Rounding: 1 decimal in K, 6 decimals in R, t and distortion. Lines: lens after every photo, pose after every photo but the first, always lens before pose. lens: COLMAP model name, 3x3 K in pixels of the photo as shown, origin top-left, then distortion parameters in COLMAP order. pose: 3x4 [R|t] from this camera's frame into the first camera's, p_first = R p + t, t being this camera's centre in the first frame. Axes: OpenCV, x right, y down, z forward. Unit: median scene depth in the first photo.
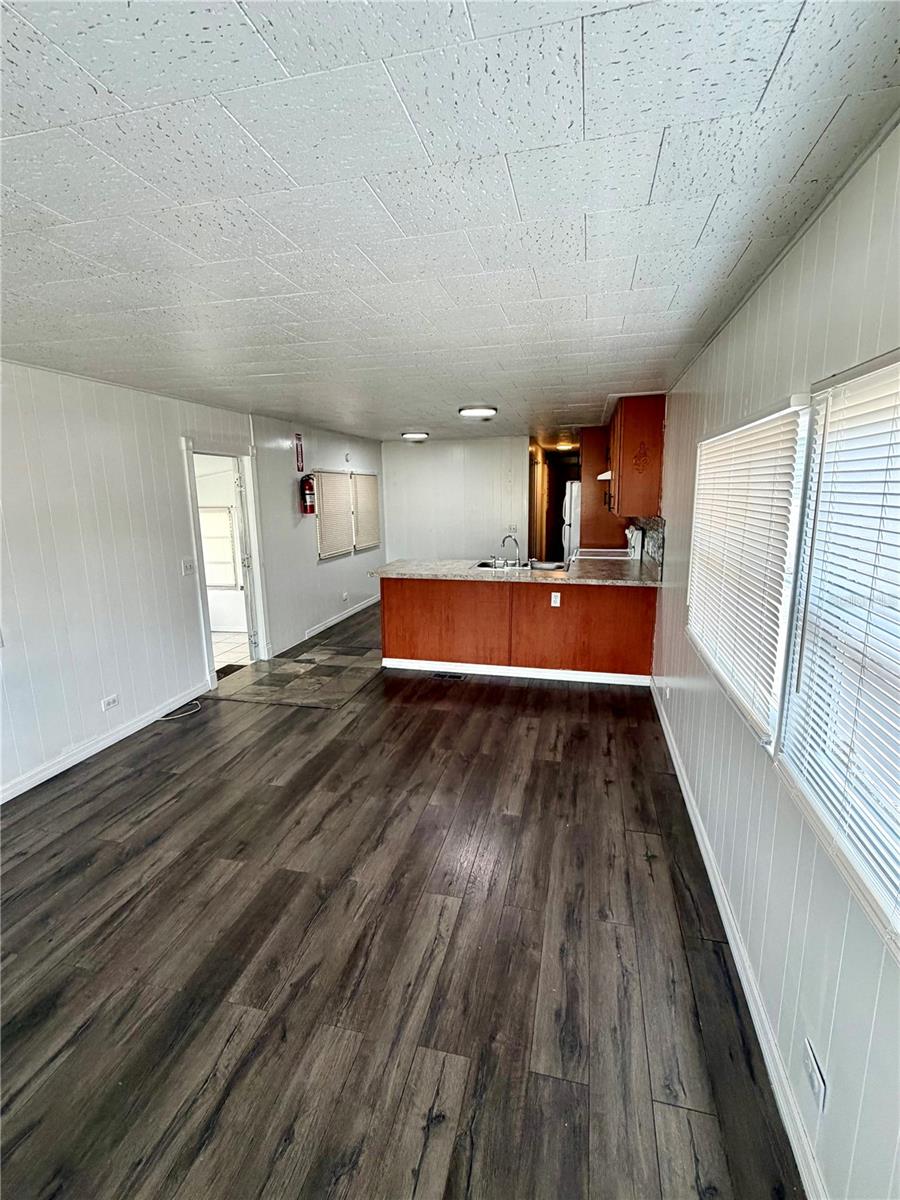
lens RADIAL K [[557.8, 0, 448.0], [0, 557.8, 598.3], [0, 0, 1]] dist [-0.000779, 0.000143]
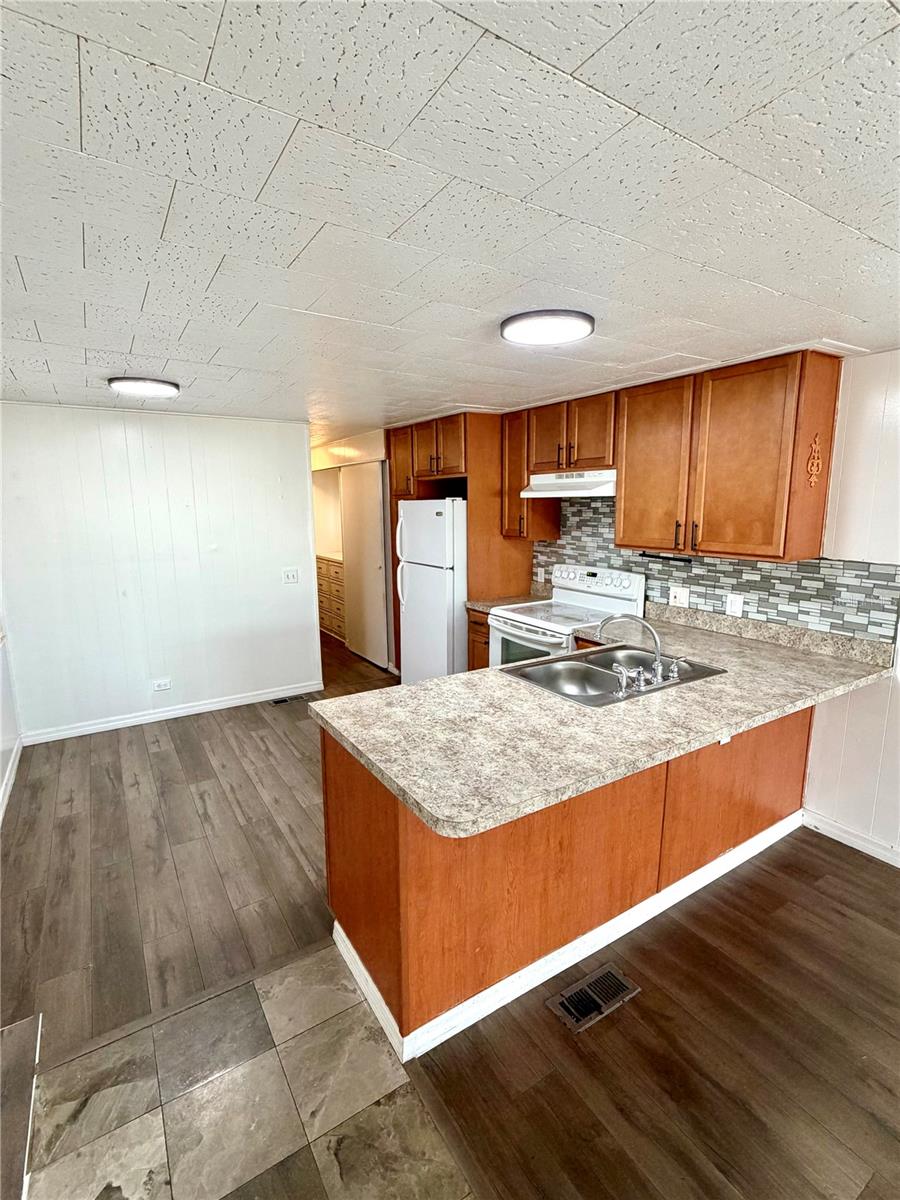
lens RADIAL K [[557.8, 0, 448.0], [0, 557.8, 598.3], [0, 0, 1]] dist [-0.000779, 0.000143]
pose [[0.692213, -0.116878, 0.712166, -0.360190], [0.138882, 0.989928, 0.027471, -0.180523], [-0.708204, 0.079891, 0.701473, 0.890876]]
